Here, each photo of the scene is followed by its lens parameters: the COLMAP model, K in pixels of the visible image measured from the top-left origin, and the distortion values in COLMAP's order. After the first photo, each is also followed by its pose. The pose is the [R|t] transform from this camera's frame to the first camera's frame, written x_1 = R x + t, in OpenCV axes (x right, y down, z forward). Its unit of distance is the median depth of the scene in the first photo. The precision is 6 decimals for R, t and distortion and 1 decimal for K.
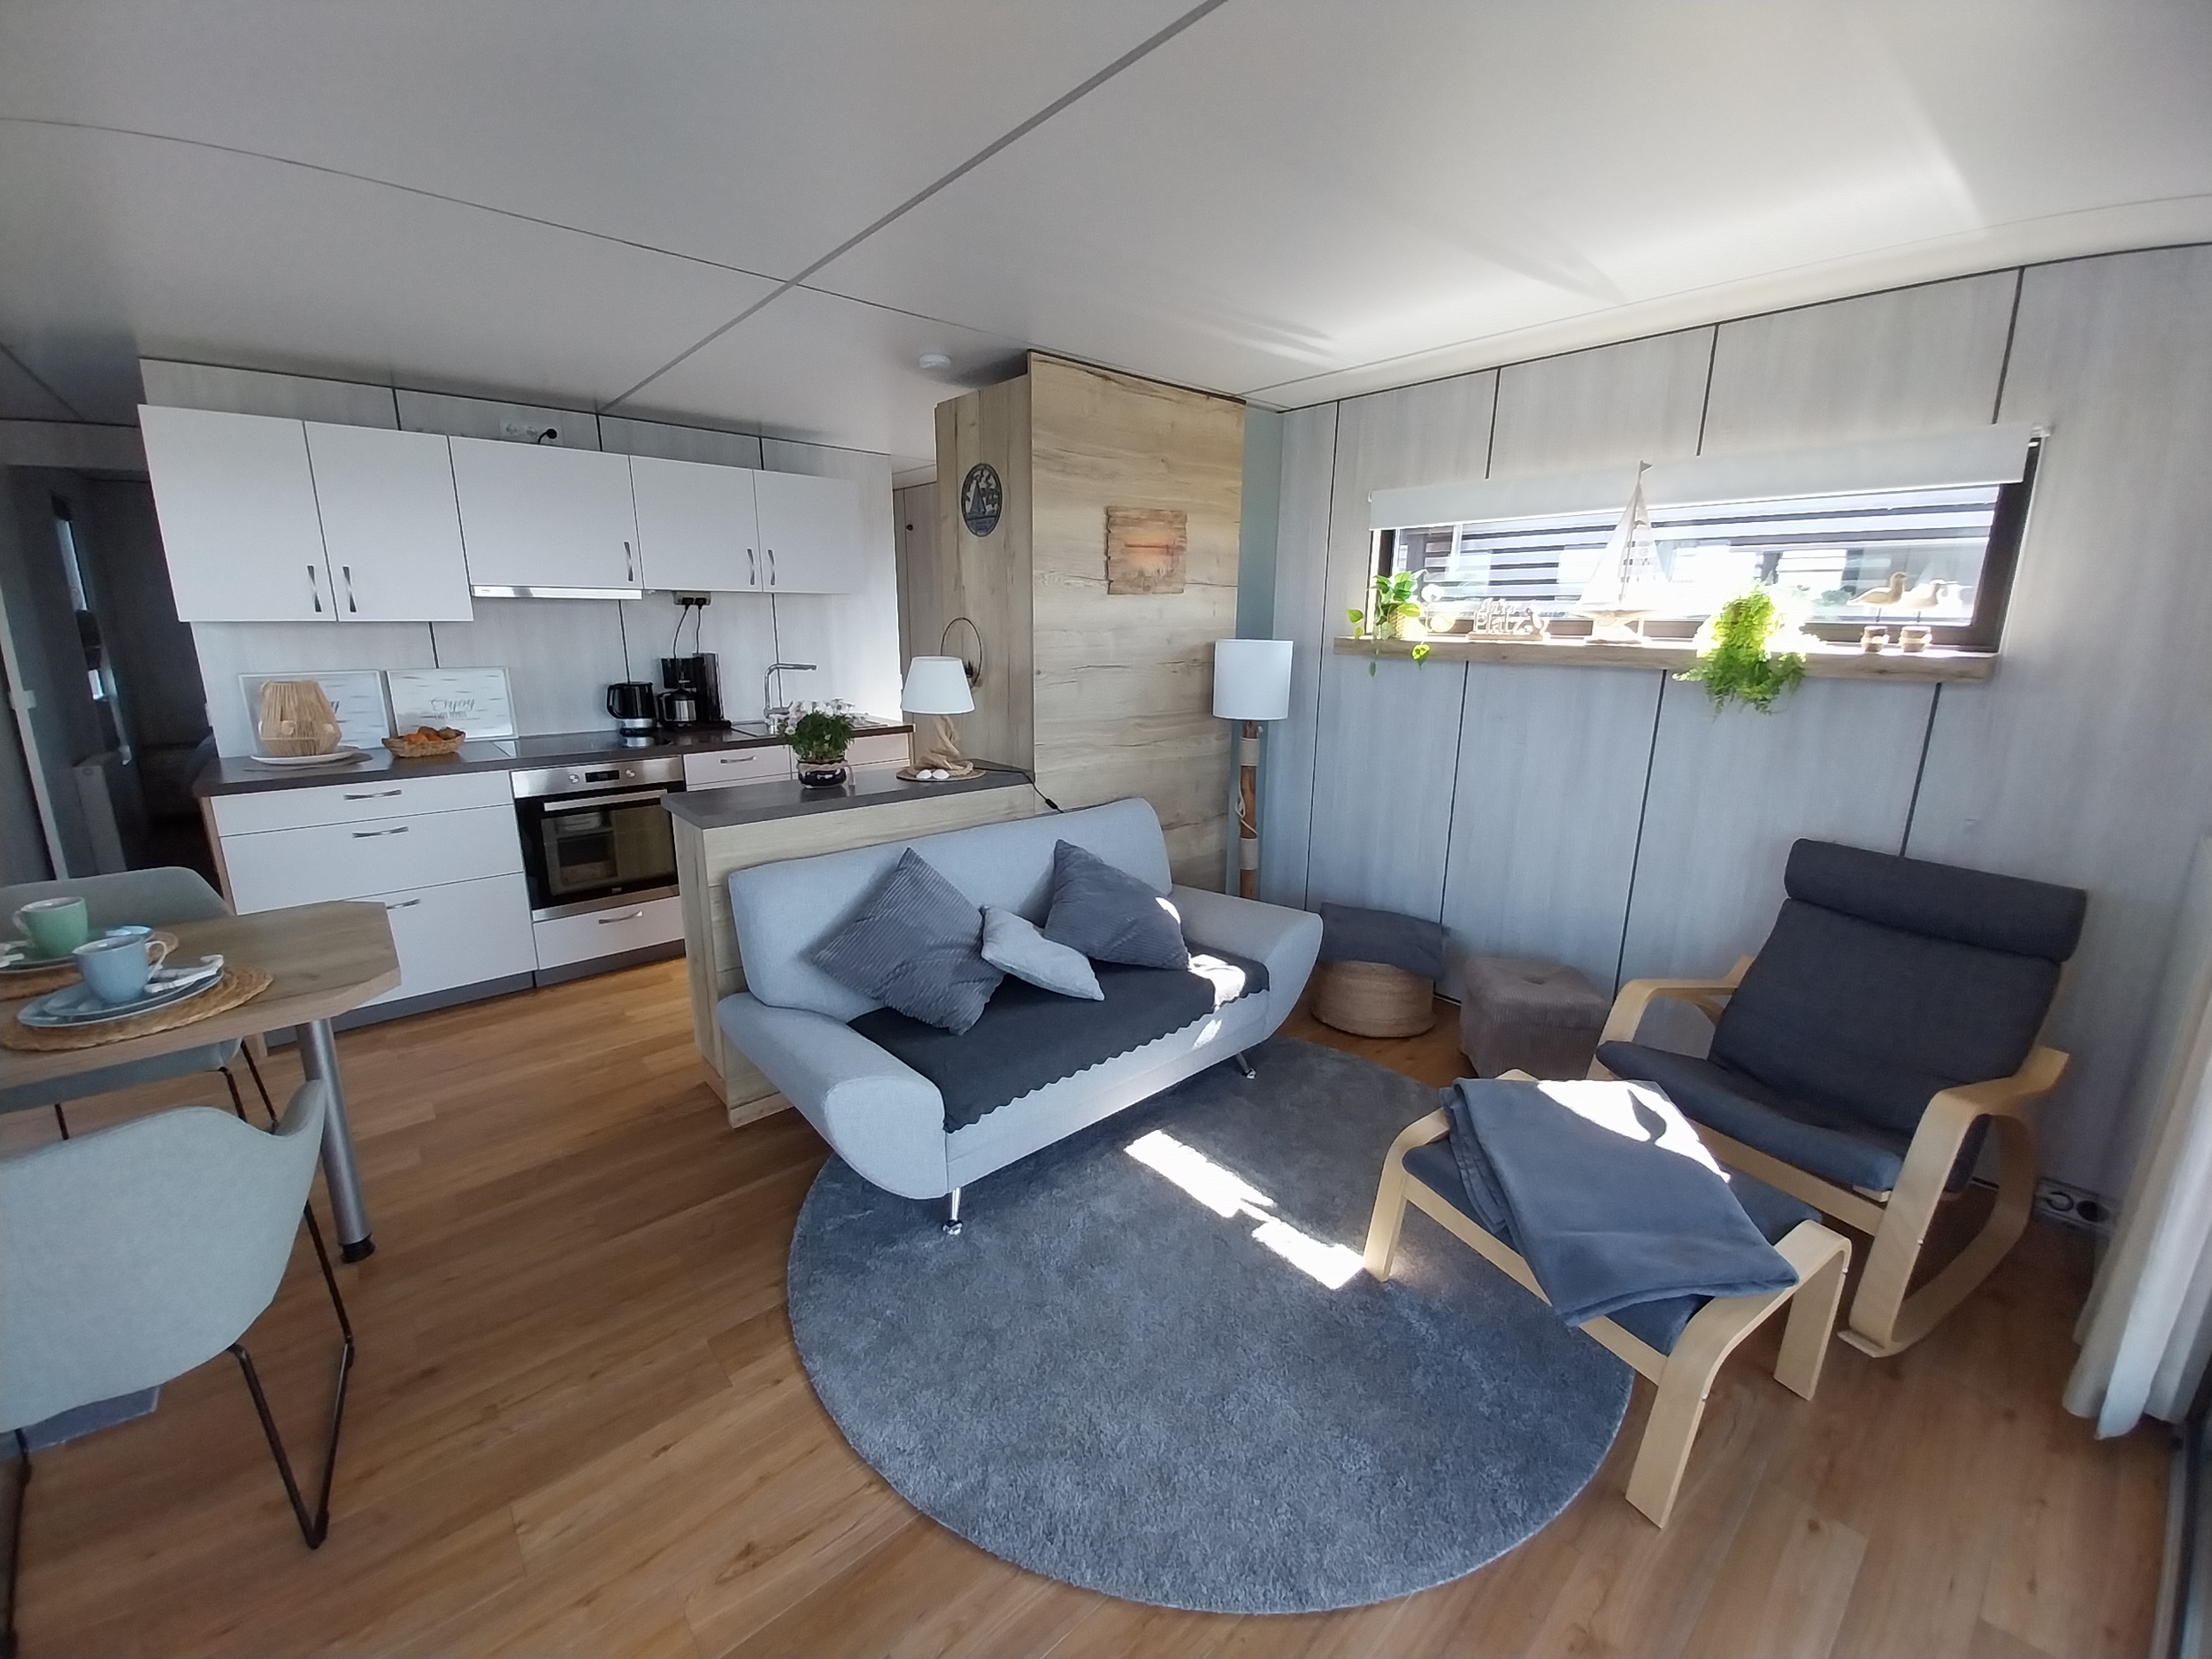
lens RADIAL K [[875.9, 0, 1111.2], [0, 875.9, 820.8], [0, 0, 1]] dist [0.014565, -0.014147]
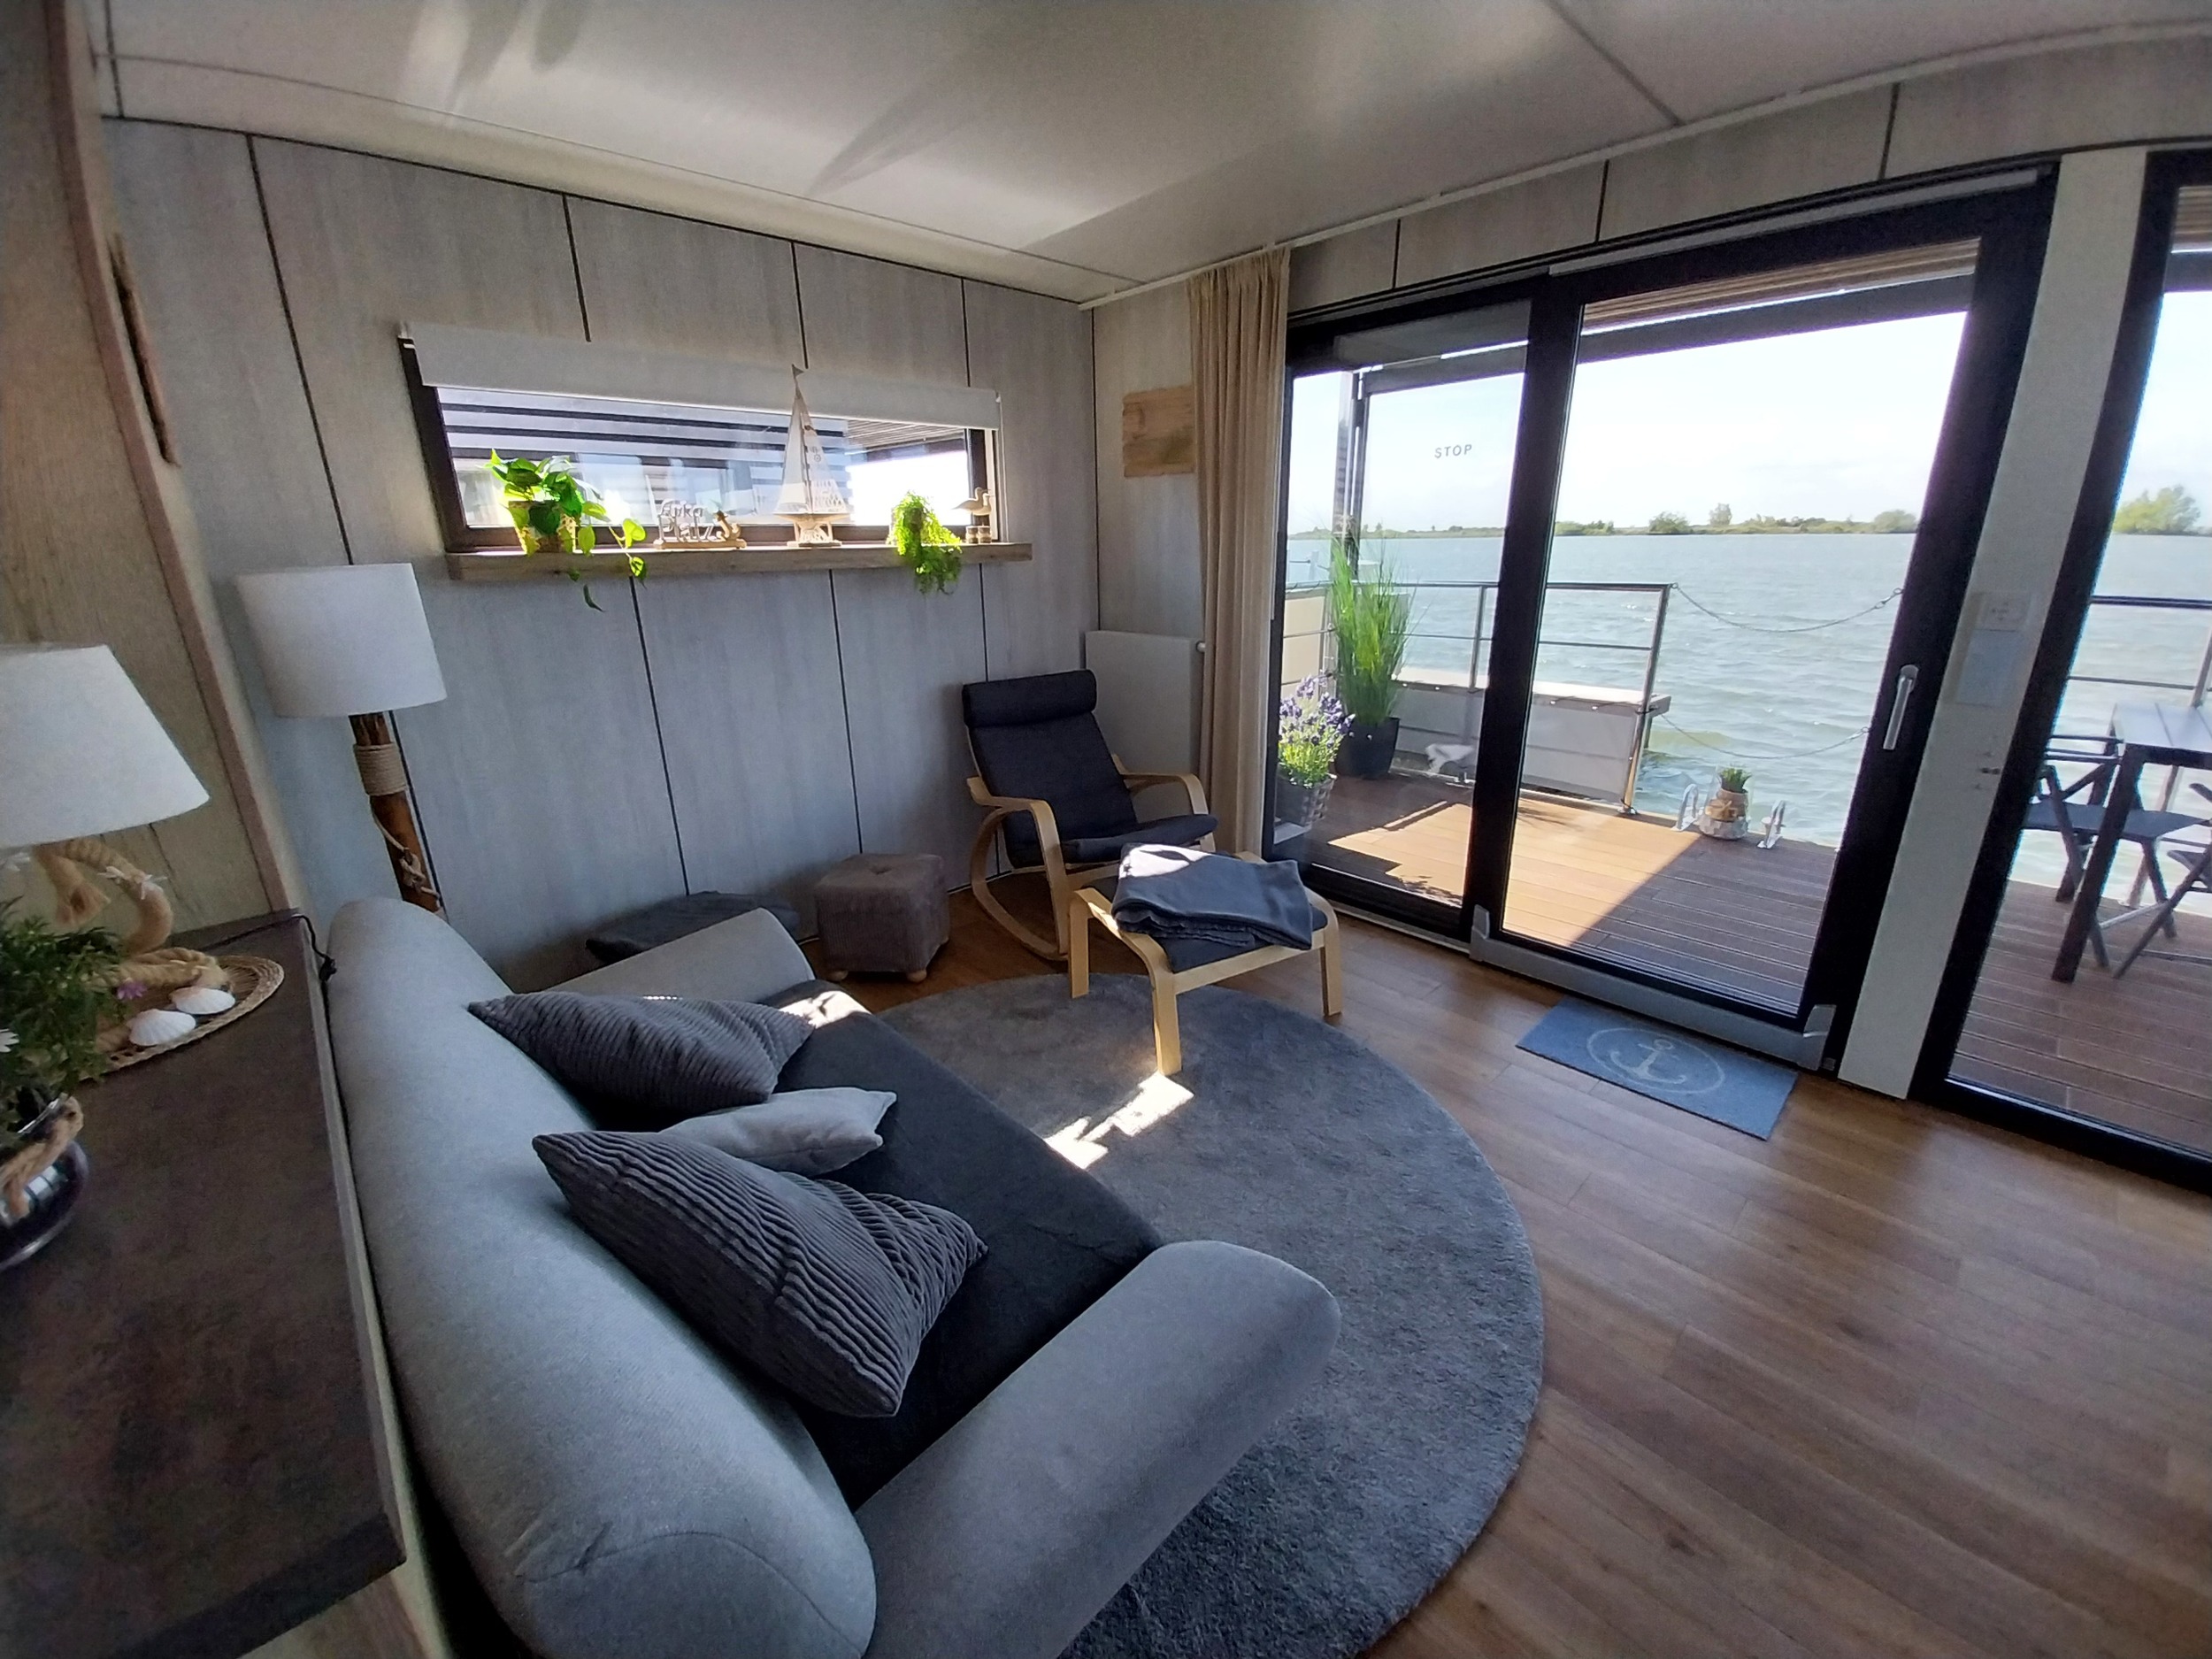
lens RADIAL K [[861.0, 0, 1106.9], [0, 861.0, 813.5], [0, 0, 1]] dist [0.018753, -0.013635]
pose [[-0.037156, -0.310993, 0.949686, -0.529267], [0.246615, 0.918094, 0.310297, -0.145968], [-0.968401, 0.245736, 0.042583, 0.710371]]
